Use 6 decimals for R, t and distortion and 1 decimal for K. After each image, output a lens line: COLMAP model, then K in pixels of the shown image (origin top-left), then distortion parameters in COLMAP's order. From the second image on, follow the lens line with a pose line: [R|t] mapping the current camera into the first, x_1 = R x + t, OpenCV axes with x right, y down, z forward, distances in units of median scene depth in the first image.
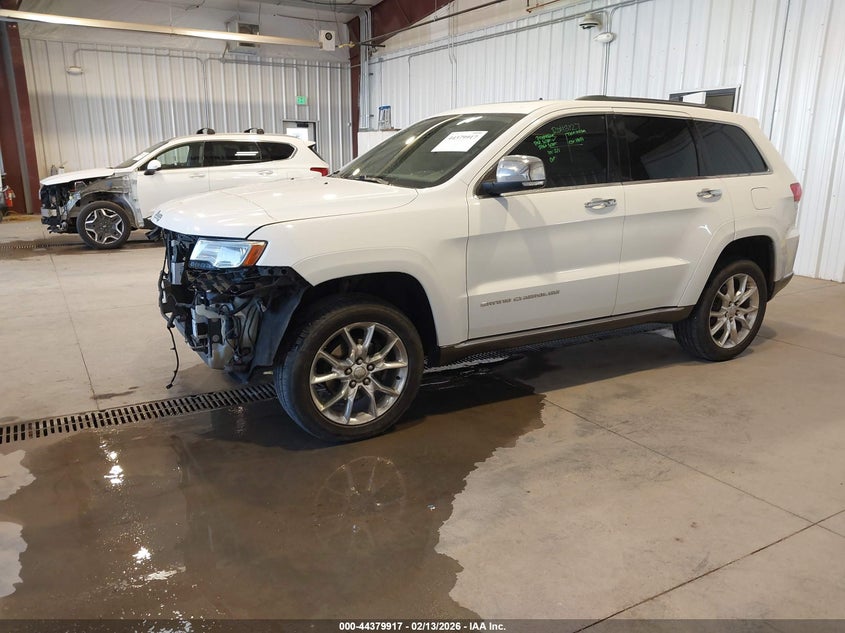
lens RADIAL K [[664.3, 0, 398.0], [0, 664.3, 319.2], [0, 0, 1]] dist [0.005092, -0.001213]
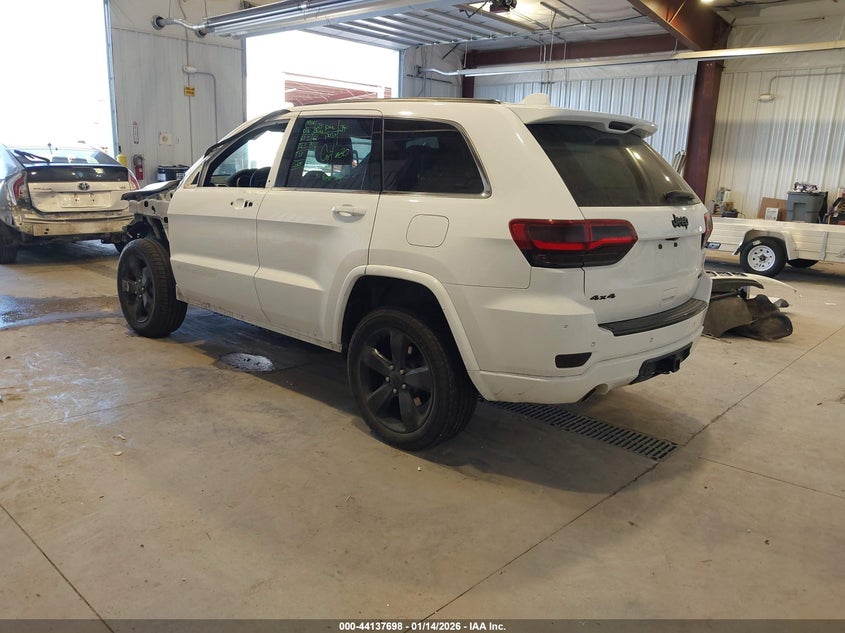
lens RADIAL K [[663.7, 0, 422.5], [0, 663.7, 316.5], [0, 0, 1]] dist [0.000563, 0.002906]
pose [[0.328041, 0.225310, -0.917401, 0.352509], [-0.270556, 0.952867, 0.137276, -0.056515], [0.905090, 0.203176, 0.373539, 0.226394]]
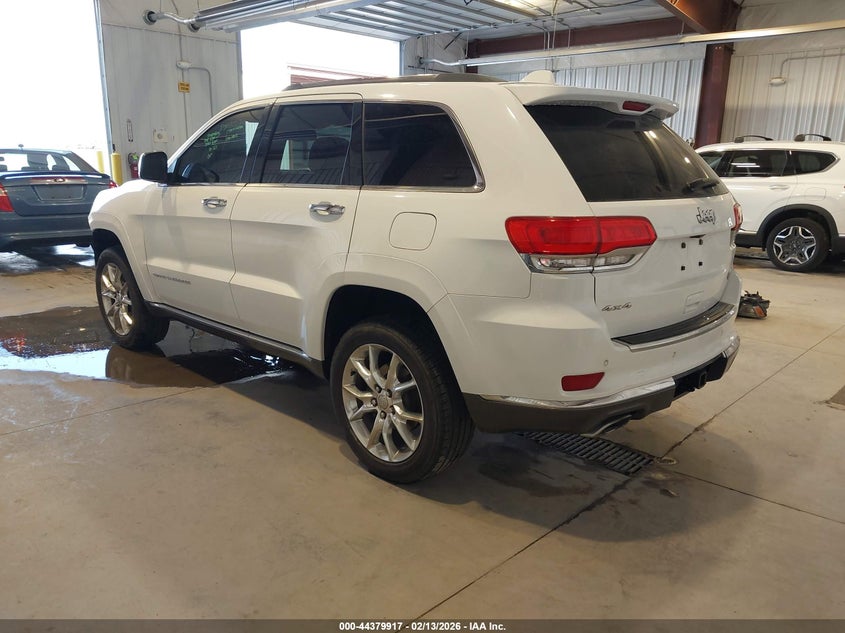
lens RADIAL K [[668.7, 0, 422.5], [0, 668.7, 316.5], [0, 0, 1]] dist [-0.019269, 0.002763]
pose [[0.321470, 0.227680, -0.919140, 0.330781], [-0.251692, 0.956292, 0.148853, -0.059265], [0.912857, 0.183488, 0.364724, 0.239784]]
